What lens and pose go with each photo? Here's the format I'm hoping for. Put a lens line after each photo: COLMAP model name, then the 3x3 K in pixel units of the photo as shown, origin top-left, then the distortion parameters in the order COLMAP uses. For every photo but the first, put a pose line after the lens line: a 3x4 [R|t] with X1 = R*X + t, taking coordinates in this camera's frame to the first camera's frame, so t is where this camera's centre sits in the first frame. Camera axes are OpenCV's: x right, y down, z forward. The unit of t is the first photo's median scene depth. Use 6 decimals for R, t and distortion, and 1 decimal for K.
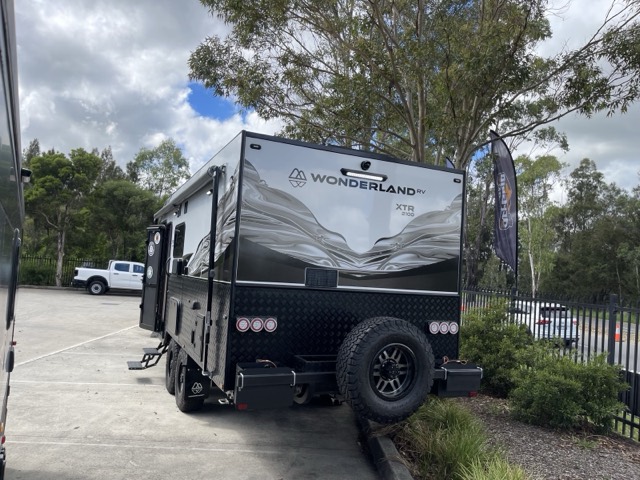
lens RADIAL K [[480.1, 0, 320.0], [0, 480.1, 240.0], [0, 0, 1]] dist [0.090690, -0.120191]
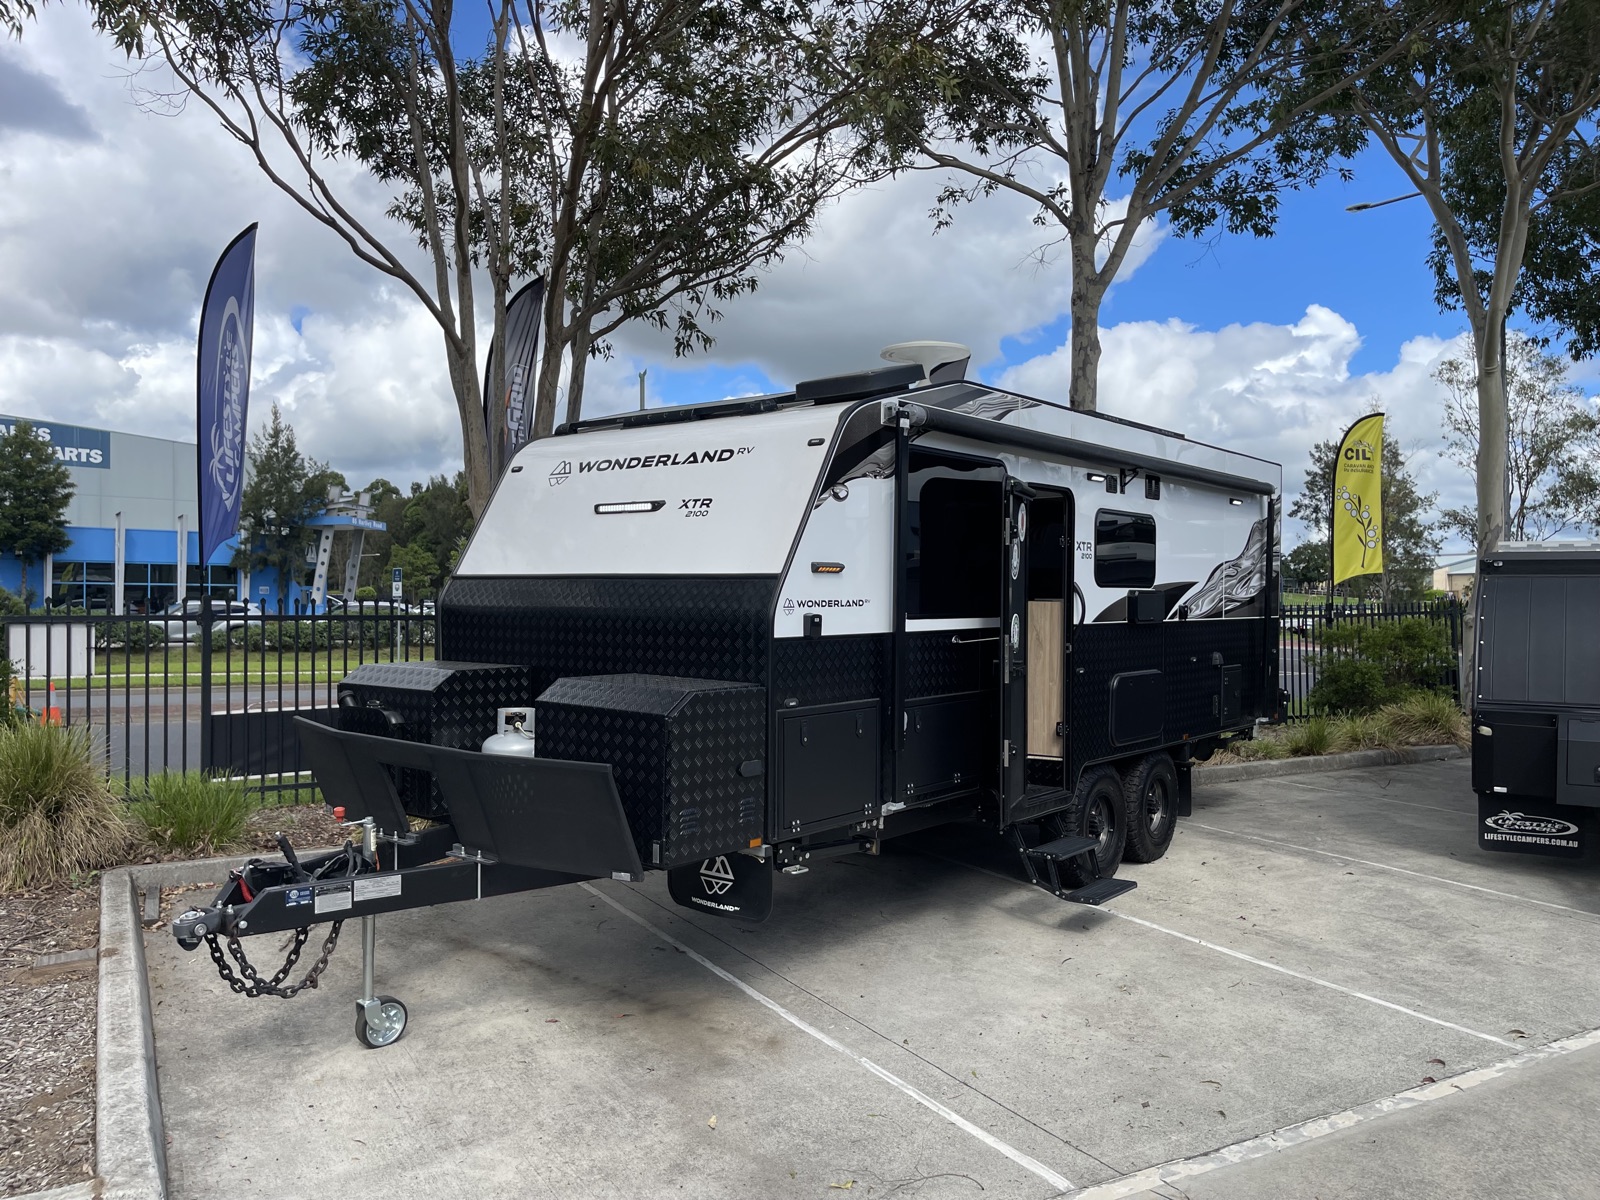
lens RADIAL K [[1200.3, 0, 800.0], [0, 1200.3, 600.0], [0, 0, 1]] dist [0.090690, -0.120191]
pose [[-0.453902, -0.075941, 0.887810, -1.738190], [-0.103396, 0.994120, 0.032173, 0.065689], [-0.885032, -0.077192, -0.459085, 2.673487]]
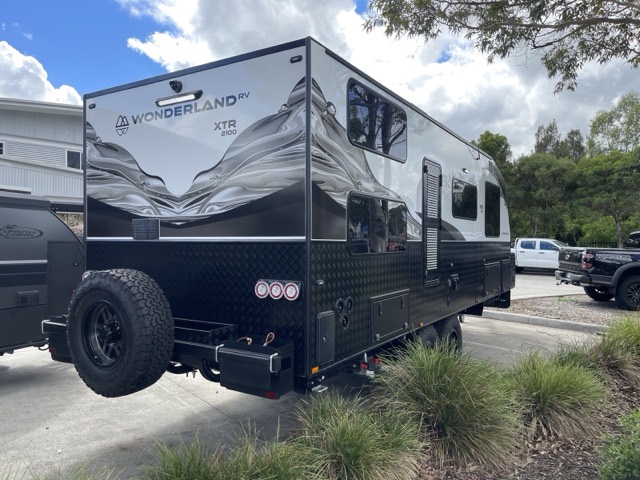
lens RADIAL K [[480.1, 0, 320.0], [0, 480.1, 240.0], [0, 0, 1]] dist [0.090690, -0.120191]
pose [[0.557357, -0.064150, -0.827791, 0.872882], [0.091615, 0.995674, -0.015476, 0.133809], [0.825203, -0.067212, 0.560823, 0.714157]]
